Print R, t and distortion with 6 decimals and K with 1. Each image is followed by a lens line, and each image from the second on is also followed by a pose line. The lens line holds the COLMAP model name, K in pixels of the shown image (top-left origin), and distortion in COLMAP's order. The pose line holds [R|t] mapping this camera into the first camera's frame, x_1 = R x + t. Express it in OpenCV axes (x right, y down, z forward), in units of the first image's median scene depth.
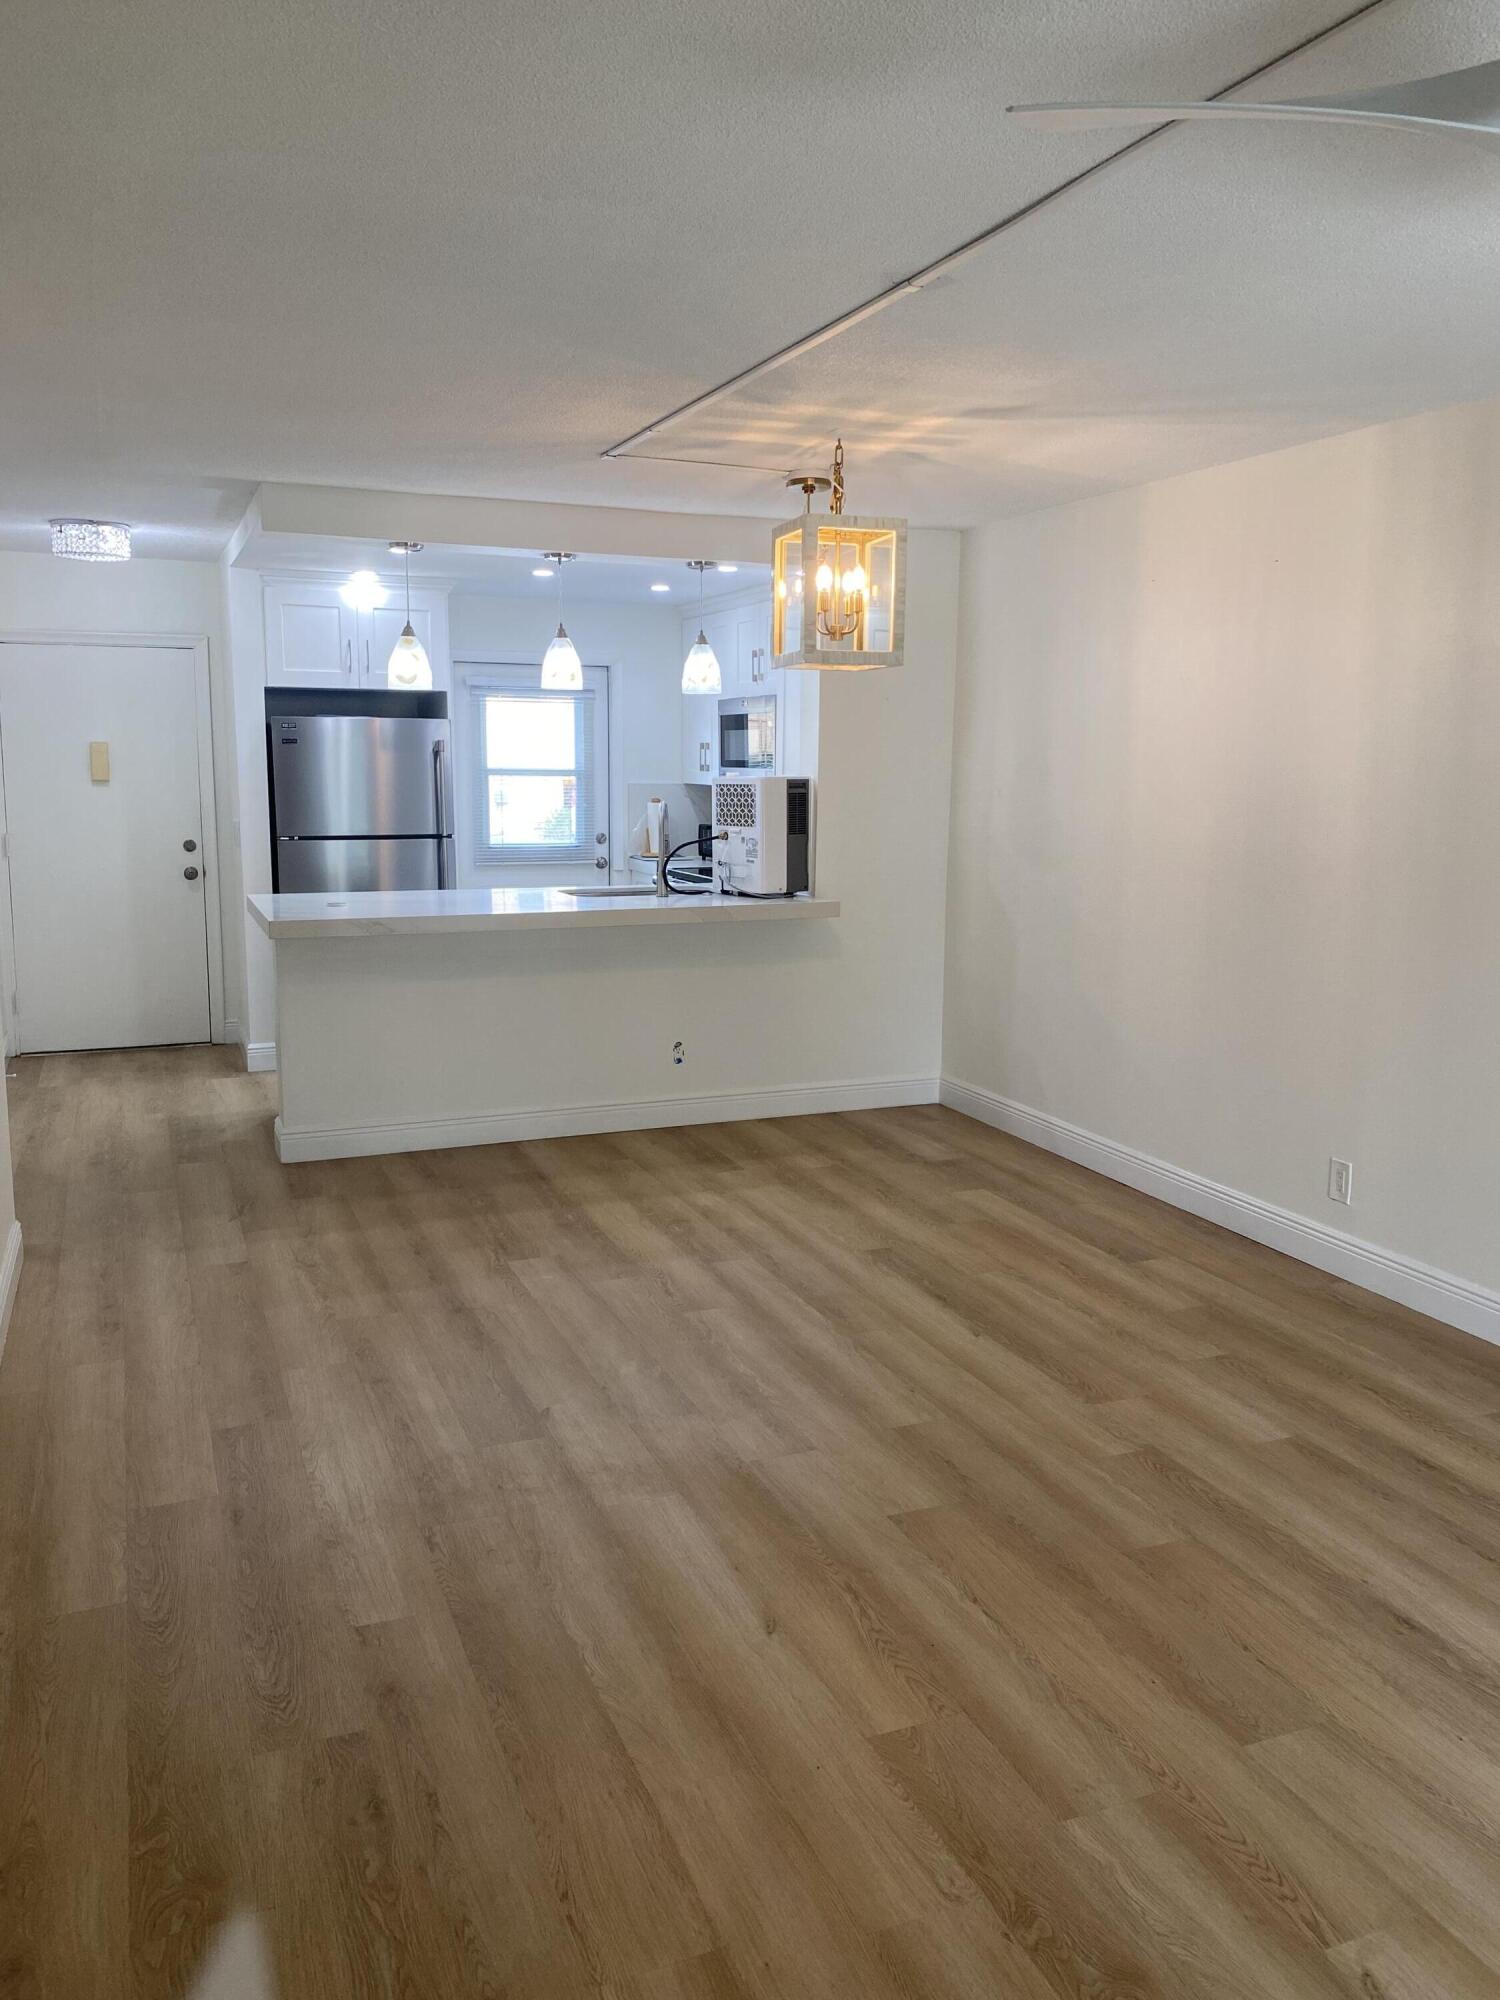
lens RADIAL K [[1517.8, 0, 751.0], [0, 1517.8, 978.6], [0, 0, 1]] dist [0.128986, -0.236777]
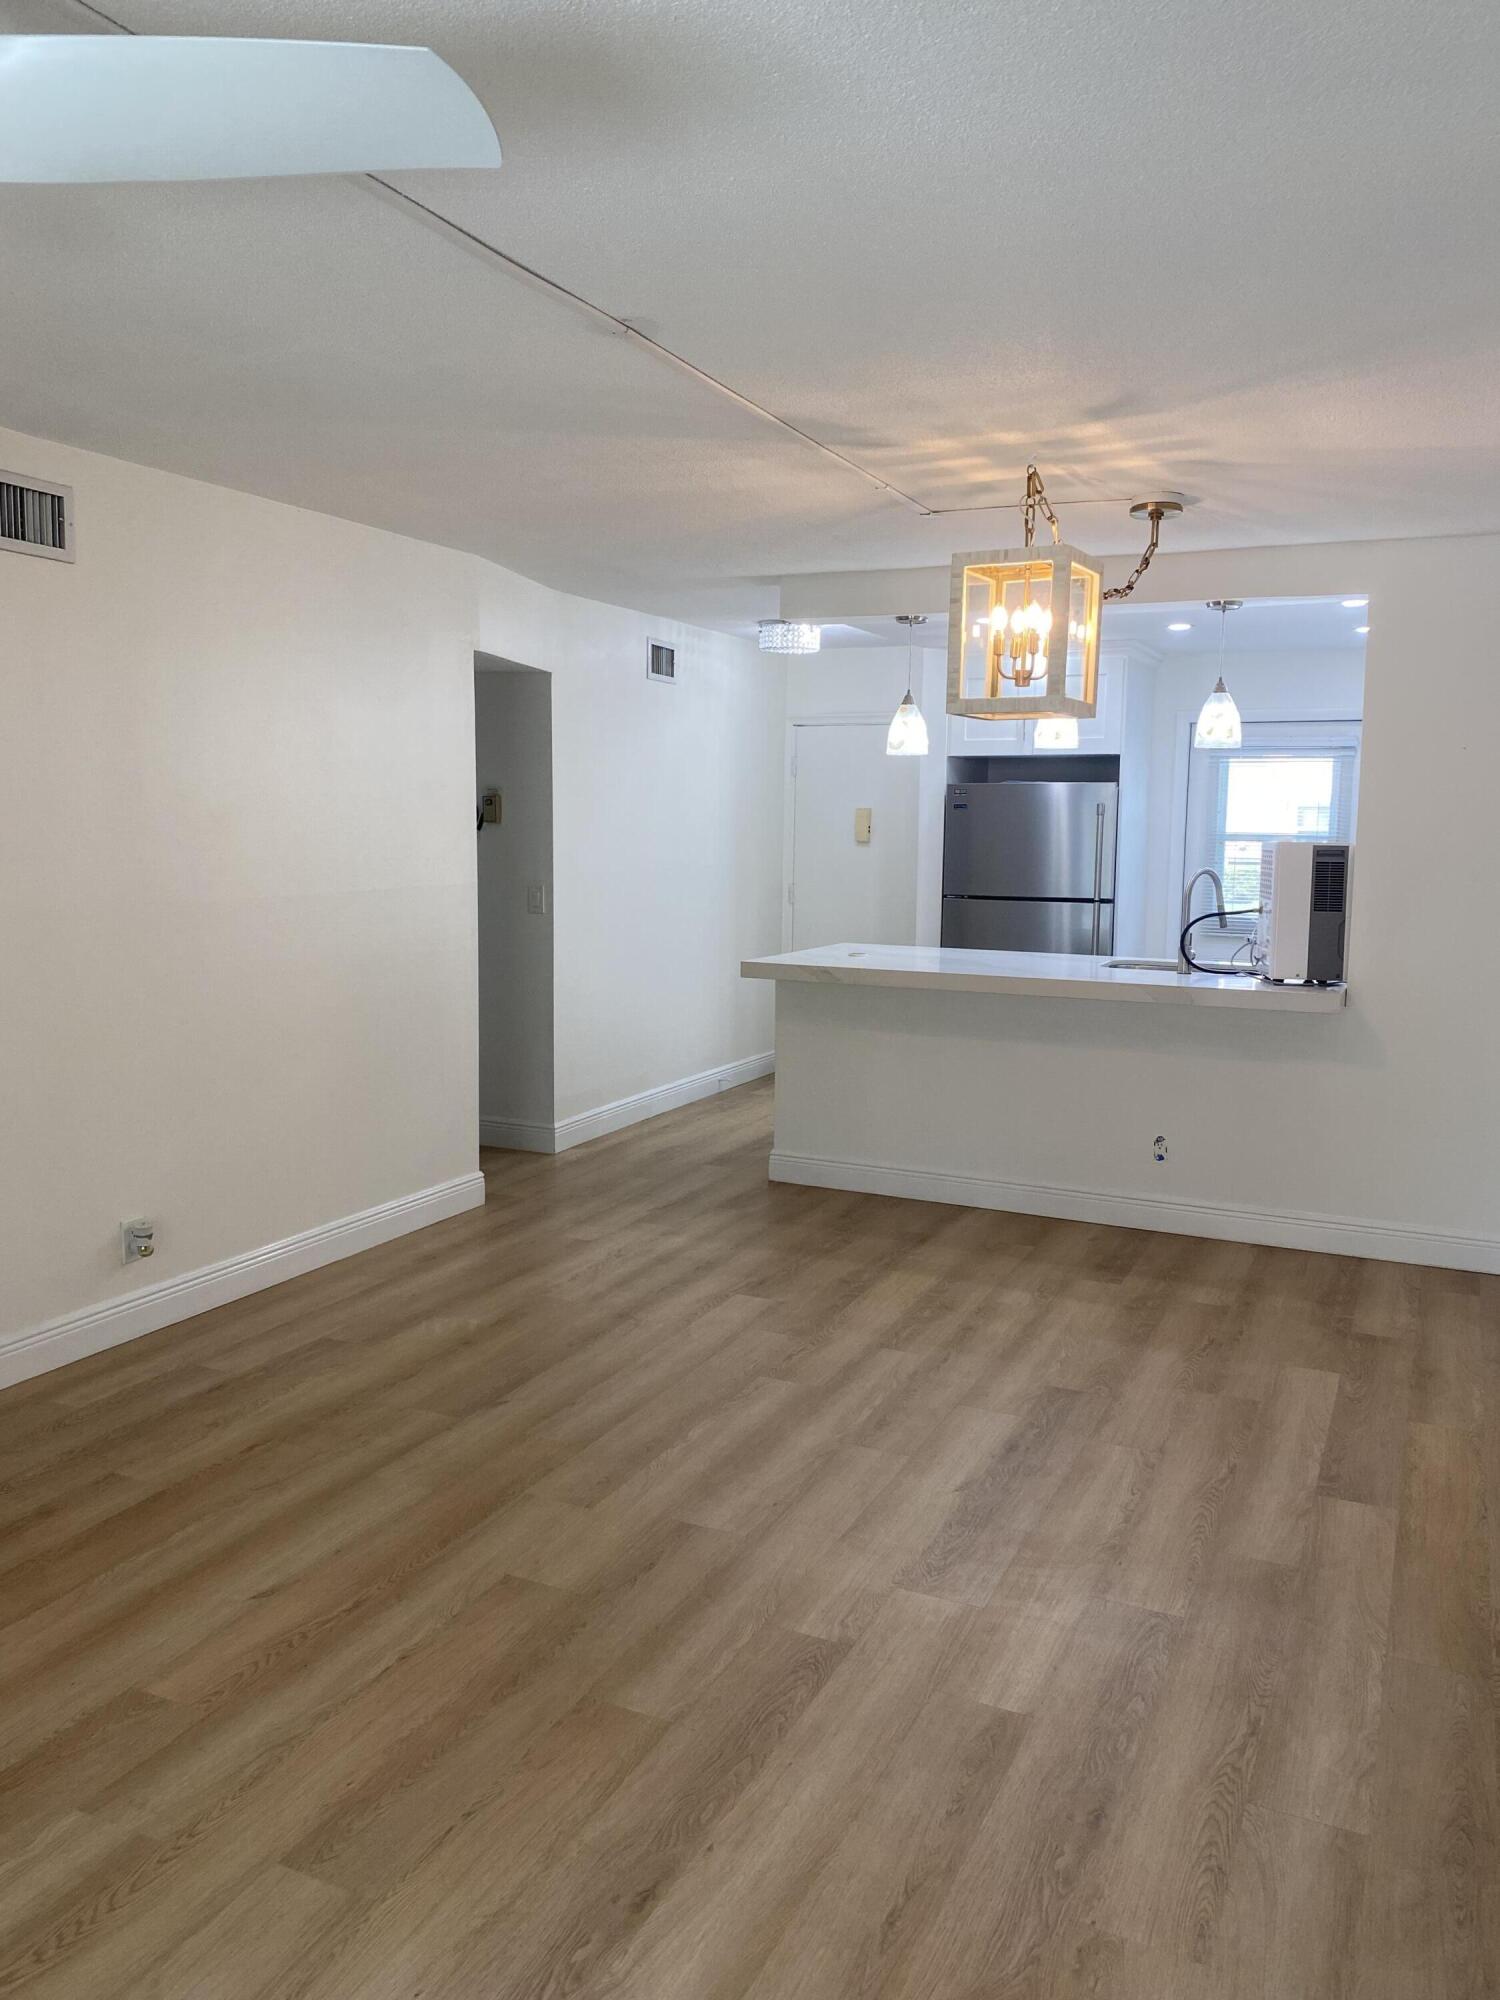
lens RADIAL K [[1523.2, 0, 751.8], [0, 1523.2, 979.4], [0, 0, 1]] dist [0.083512, -0.121421]
pose [[0.675923, 0.083037, -0.732280, 0.560771], [-0.116284, 0.993202, 0.005289, -0.033700], [0.727741, 0.081577, 0.680983, 0.259611]]
